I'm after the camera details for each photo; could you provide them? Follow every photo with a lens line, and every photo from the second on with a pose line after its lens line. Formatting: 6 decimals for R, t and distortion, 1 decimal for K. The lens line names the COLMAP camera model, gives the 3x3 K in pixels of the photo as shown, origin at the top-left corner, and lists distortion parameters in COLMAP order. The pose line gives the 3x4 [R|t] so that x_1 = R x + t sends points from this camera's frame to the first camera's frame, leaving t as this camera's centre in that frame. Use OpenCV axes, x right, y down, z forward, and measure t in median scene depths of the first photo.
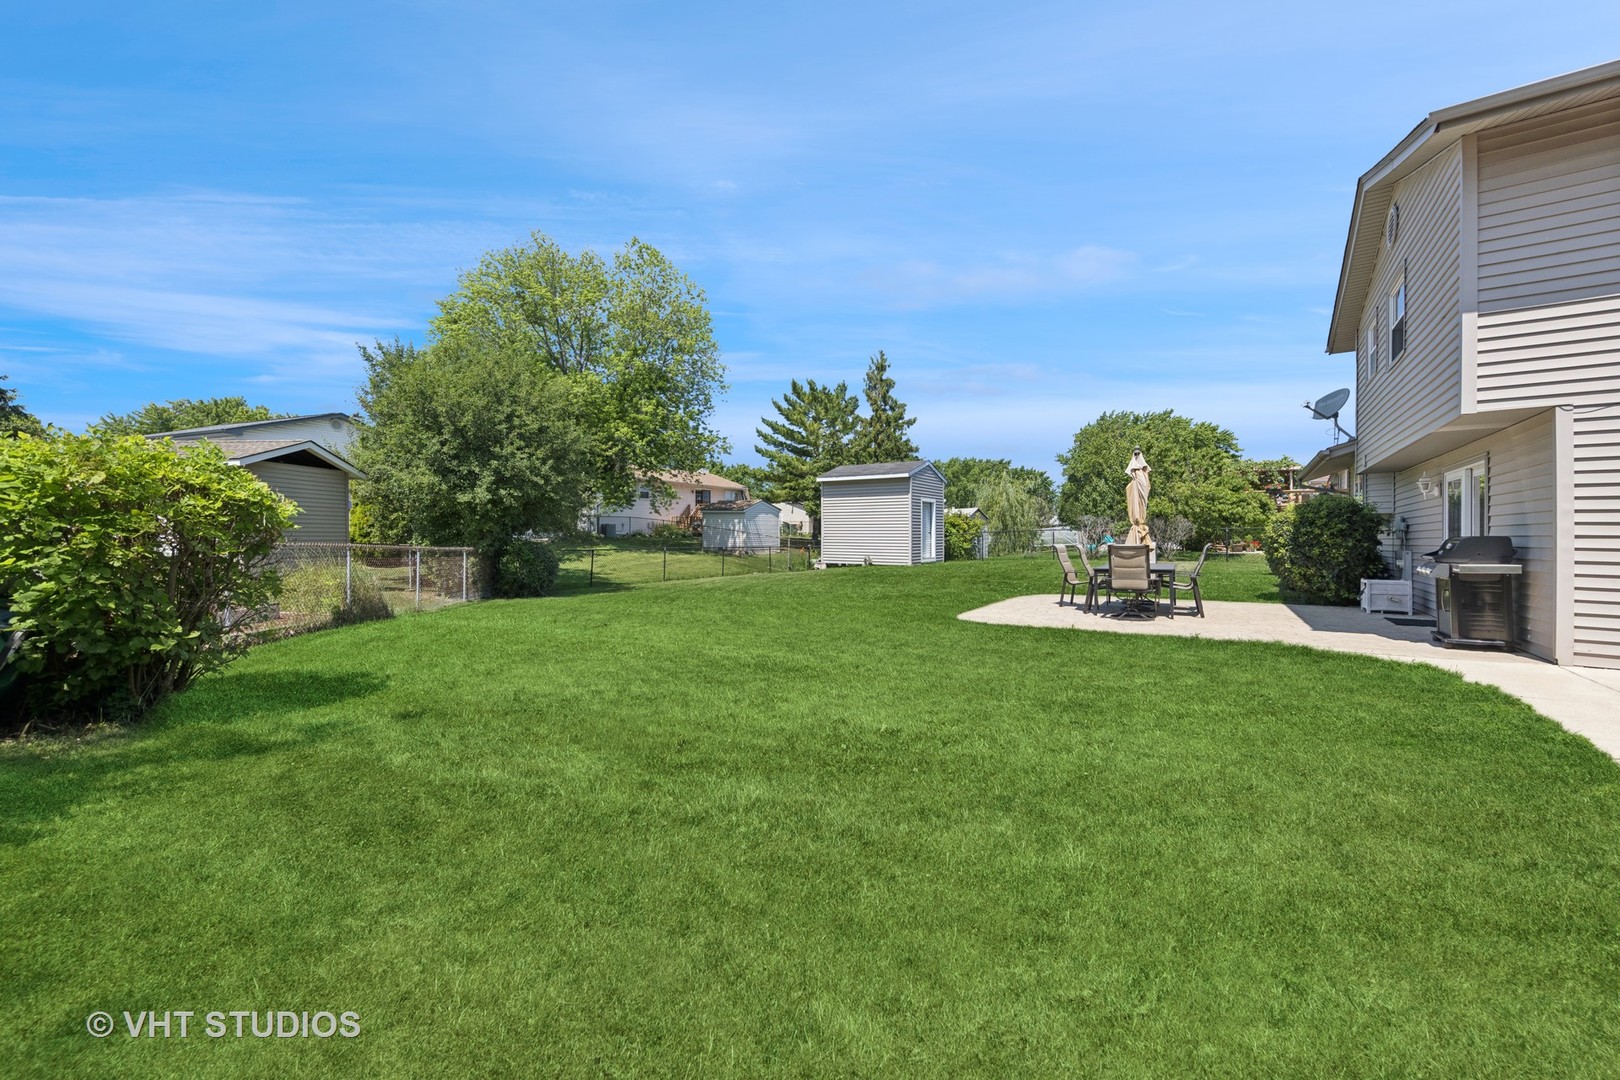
lens RADIAL K [[637.3, 0, 809.3], [0, 637.3, 543.5], [0, 0, 1]] dist [0.010203, -0.000145]
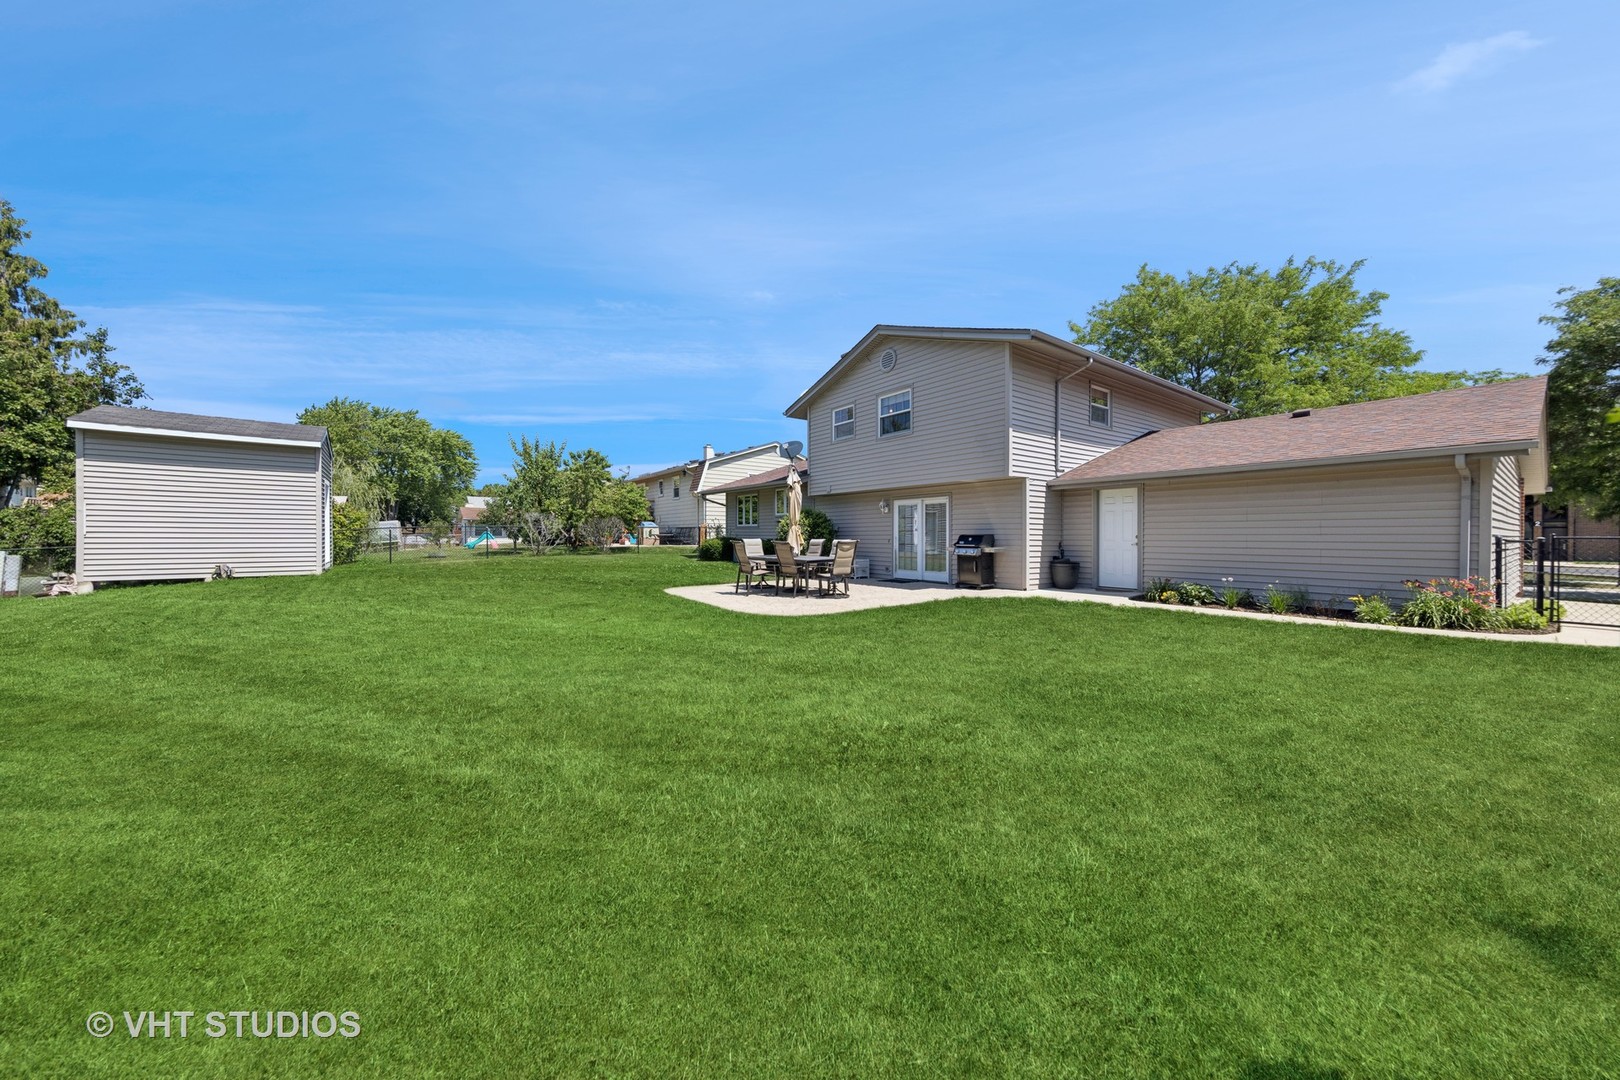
lens RADIAL K [[572.0, 0, 809.3], [0, 572.0, 537.8], [0, 0, 1]] dist [0.009202, 0.000100]
pose [[0.309916, -0.000322, 0.950764, -0.522297], [0.007351, 0.999971, -0.002058, -0.001250], [-0.950735, 0.007627, 0.309910, 0.574315]]
